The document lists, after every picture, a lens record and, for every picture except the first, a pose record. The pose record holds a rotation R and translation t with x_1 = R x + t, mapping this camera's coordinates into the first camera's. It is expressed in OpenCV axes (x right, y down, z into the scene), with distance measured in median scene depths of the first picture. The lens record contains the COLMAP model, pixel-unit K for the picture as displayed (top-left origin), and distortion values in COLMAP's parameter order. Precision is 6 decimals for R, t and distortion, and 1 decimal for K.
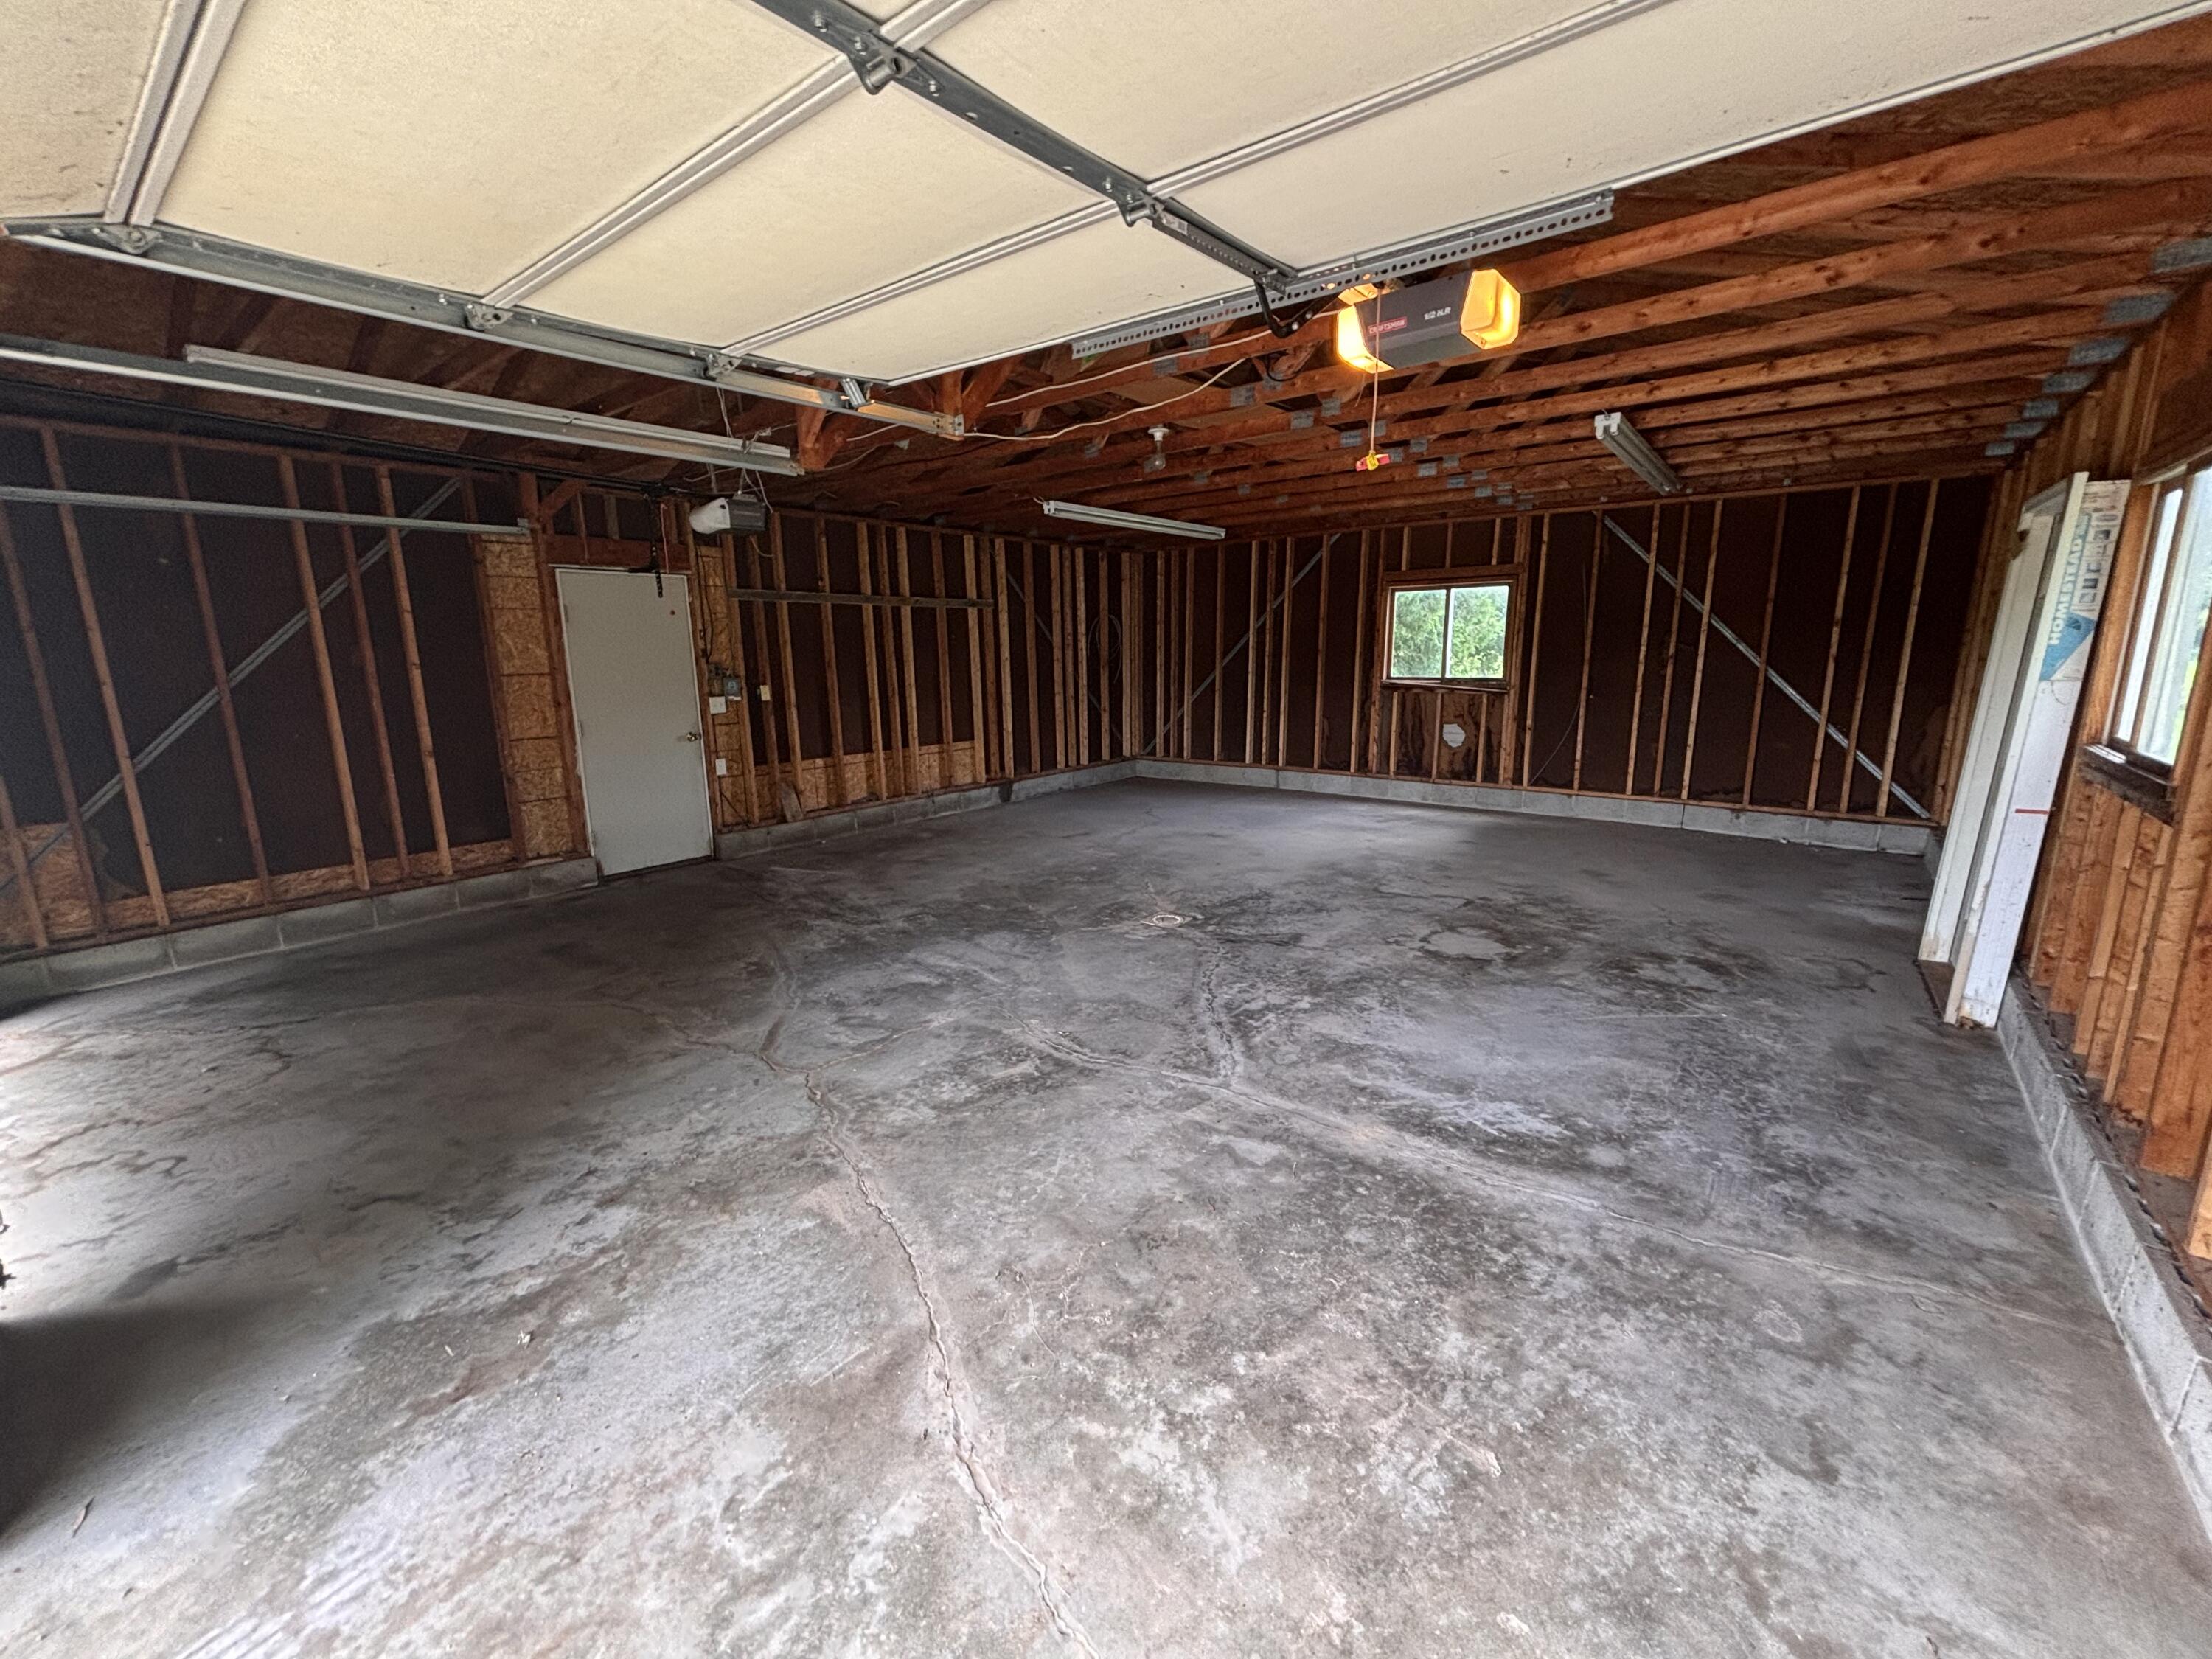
lens RADIAL K [[893.2, 0, 1101.1], [0, 893.2, 823.3], [0, 0, 1]] dist [-0.000043, 0.000004]
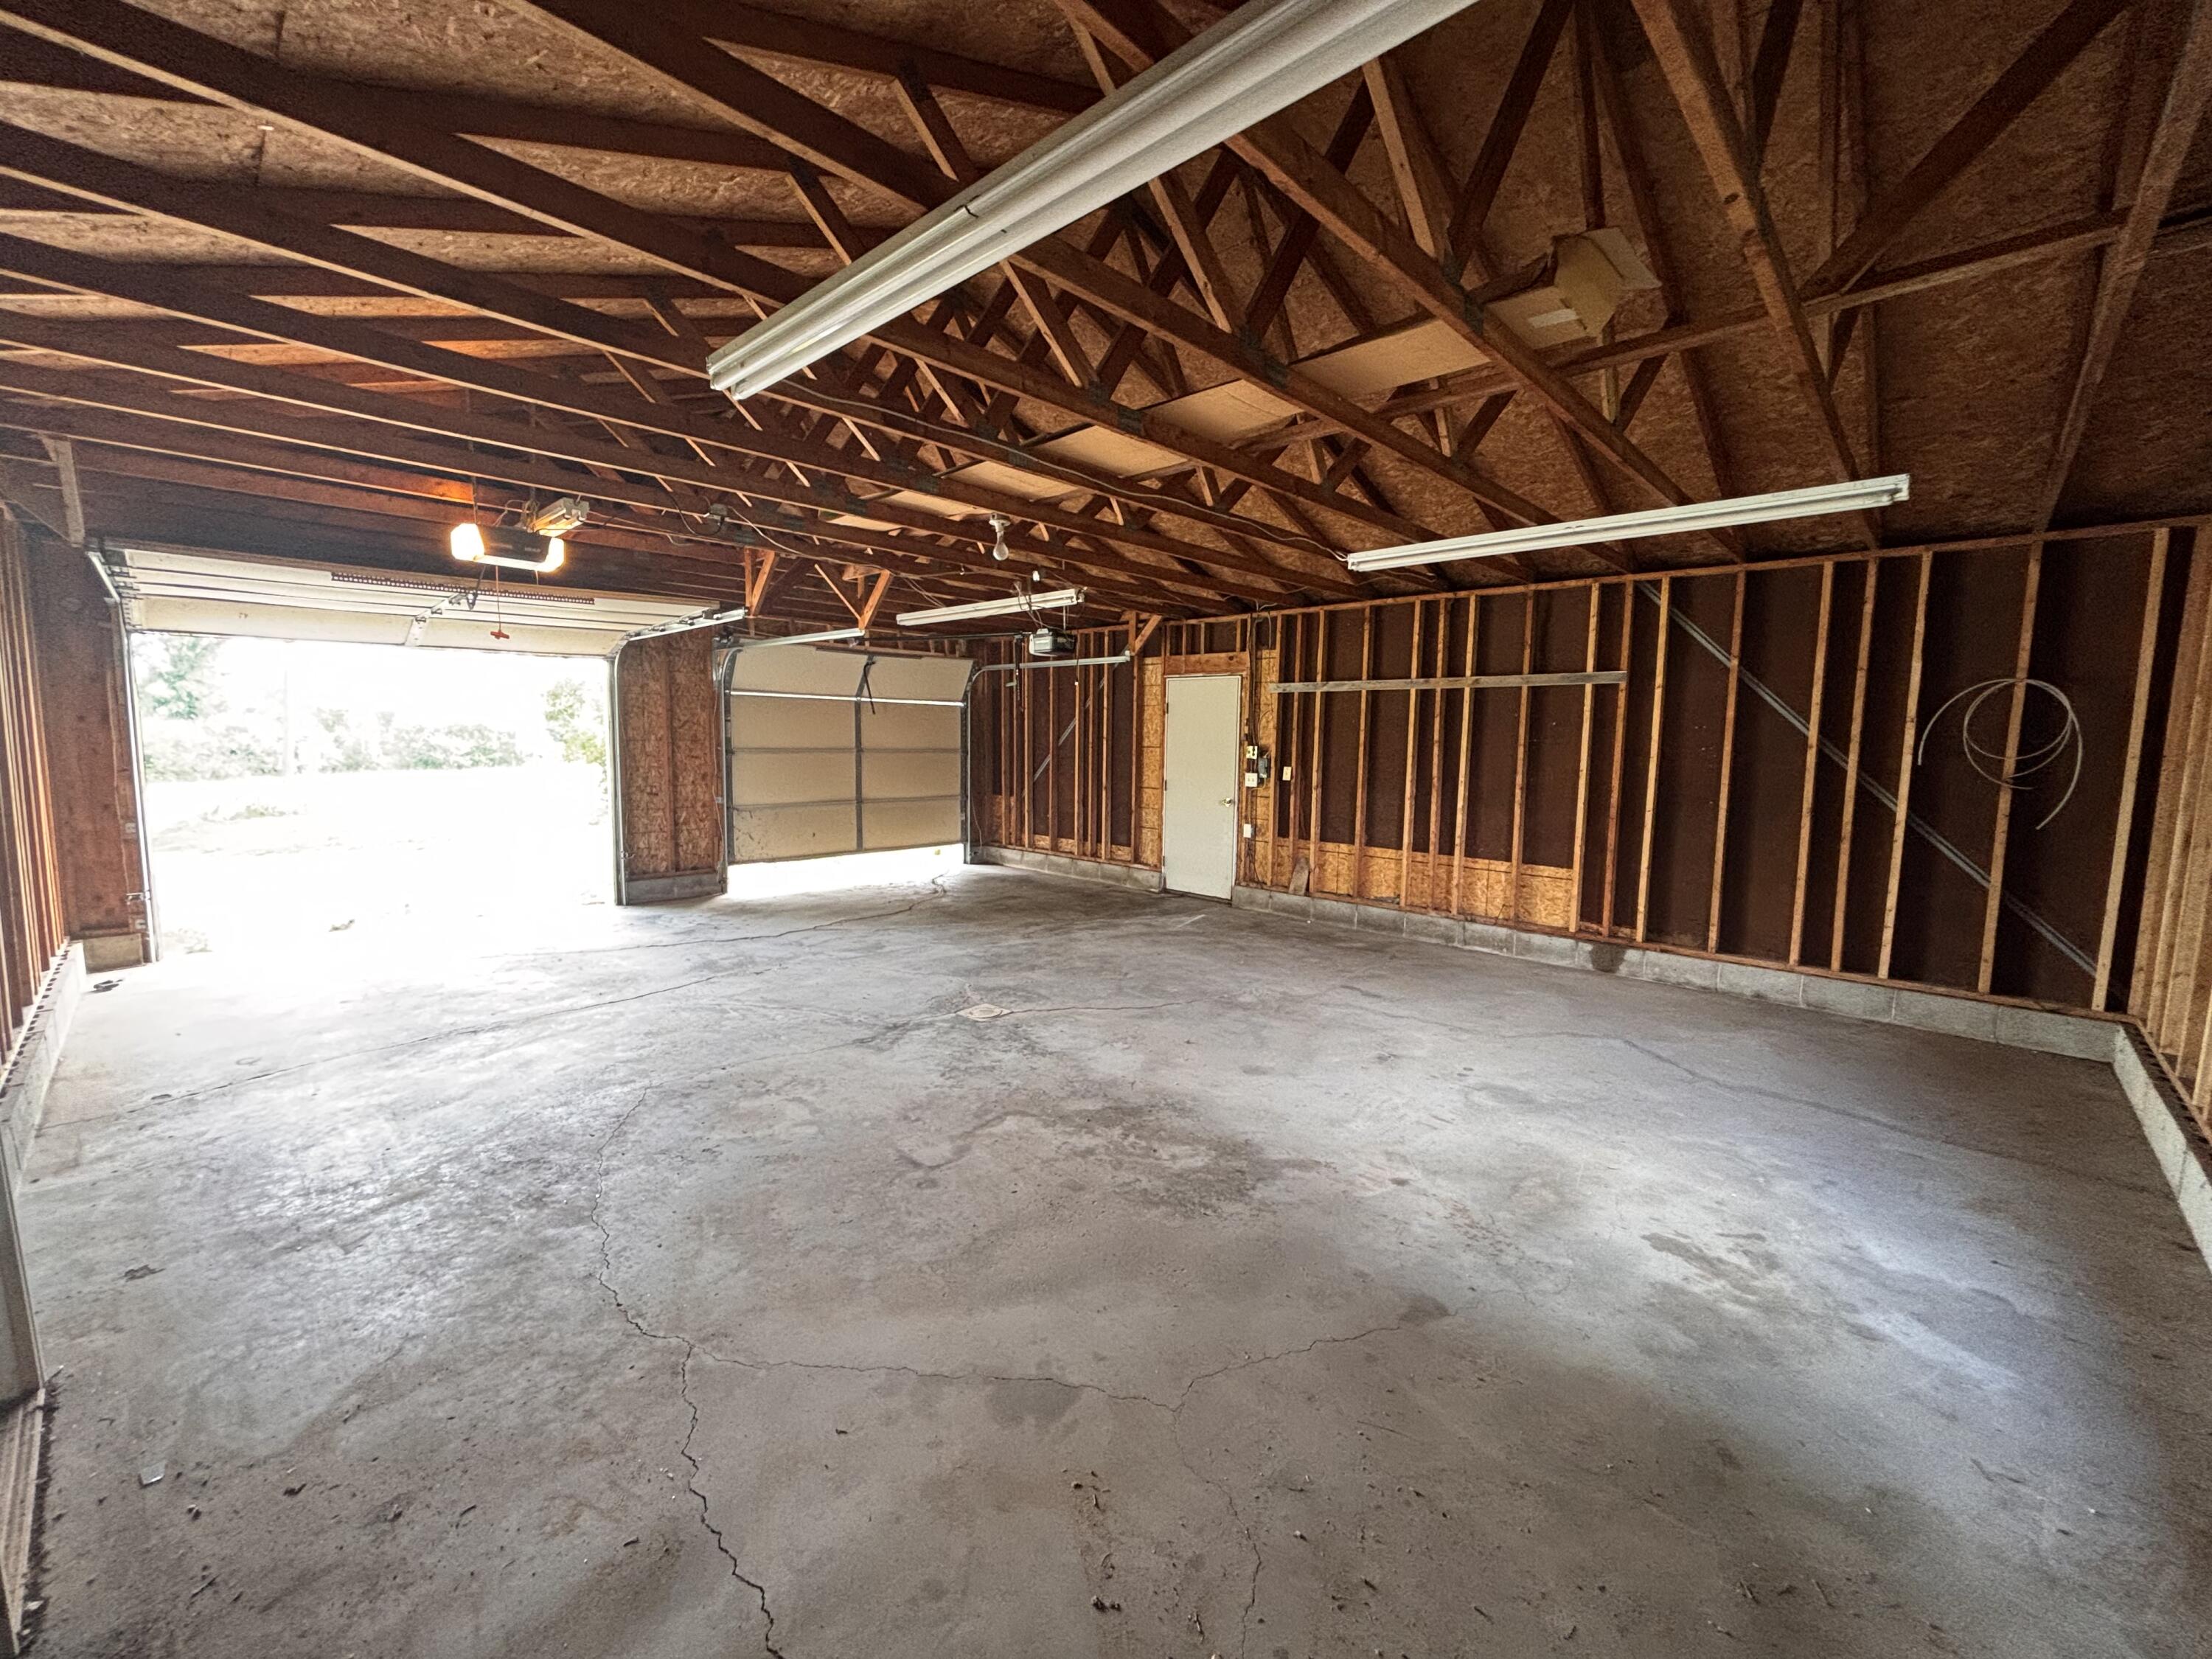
lens RADIAL K [[893.2, 0, 1102.0], [0, 893.2, 827.7], [0, 0, 1]] dist [-0.000043, 0.000004]
pose [[-0.089258, 0.118770, -0.988902, 0.782894], [-0.210221, 0.968251, 0.135265, -0.190927], [0.973571, 0.219961, -0.061456, 0.900921]]
